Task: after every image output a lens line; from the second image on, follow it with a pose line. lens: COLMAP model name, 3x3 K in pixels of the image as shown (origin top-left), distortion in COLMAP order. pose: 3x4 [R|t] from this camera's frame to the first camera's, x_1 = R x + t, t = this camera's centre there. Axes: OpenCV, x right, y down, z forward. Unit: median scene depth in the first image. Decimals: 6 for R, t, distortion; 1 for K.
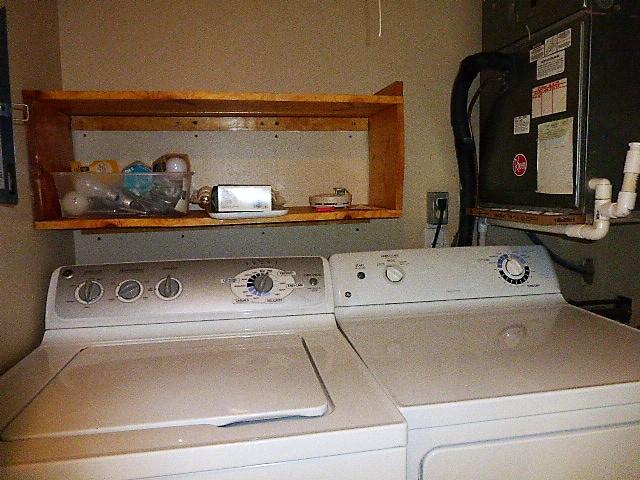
lens RADIAL K [[458.7, 0, 318.4], [0, 458.7, 244.2], [0, 0, 1]] dist [-0.036777, 0.006699]
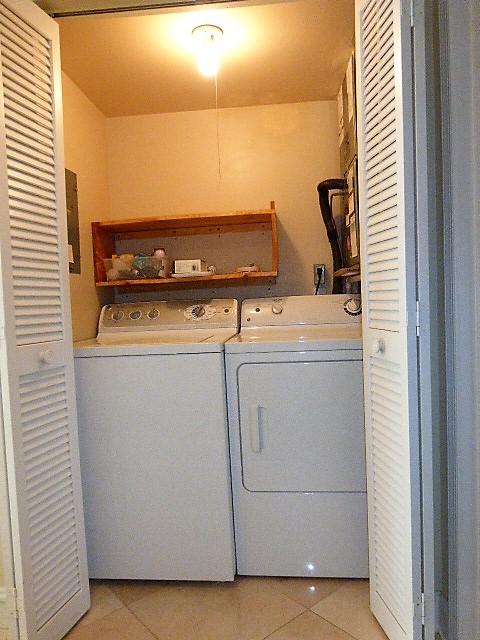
lens RADIAL K [[458.7, 0, 240.0], [0, 458.7, 320.0], [0, 0, 1]] dist [-0.036777, 0.006699]
pose [[0.963663, -0.018372, -0.266487, 0.568166], [-0.003067, 0.996805, -0.079812, 0.281504], [0.267102, 0.077729, 0.960528, -0.822585]]
